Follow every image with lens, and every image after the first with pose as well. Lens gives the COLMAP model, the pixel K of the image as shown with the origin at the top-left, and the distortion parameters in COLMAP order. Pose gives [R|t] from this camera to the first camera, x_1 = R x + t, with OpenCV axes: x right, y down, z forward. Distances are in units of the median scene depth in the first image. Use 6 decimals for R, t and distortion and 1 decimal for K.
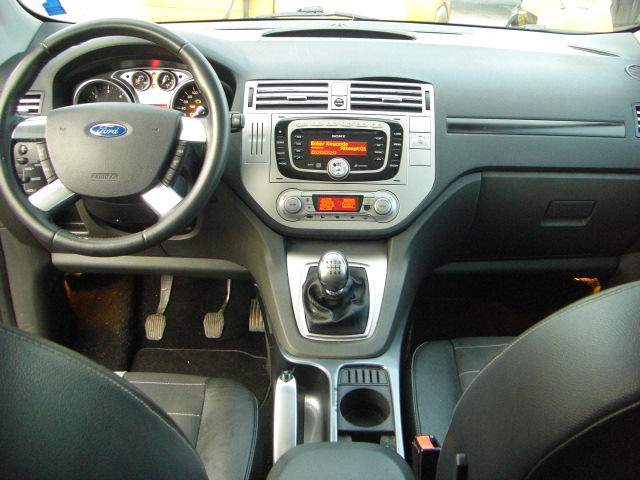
lens RADIAL K [[726.2, 0, 318.3], [0, 726.2, 234.3], [0, 0, 1]] dist [-0.167773, 0.000000]
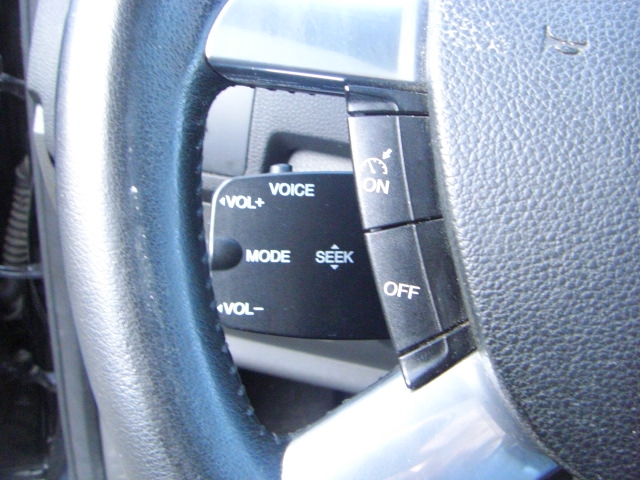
lens RADIAL K [[726.2, 0, 318.2], [0, 726.2, 239.8], [0, 0, 1]] dist [-0.167773, 0.000000]
pose [[0.982263, 0.159882, -0.097968, -0.346201], [-0.148638, 0.982416, 0.112985, -0.104029], [0.114310, -0.096419, 0.988755, 0.749513]]
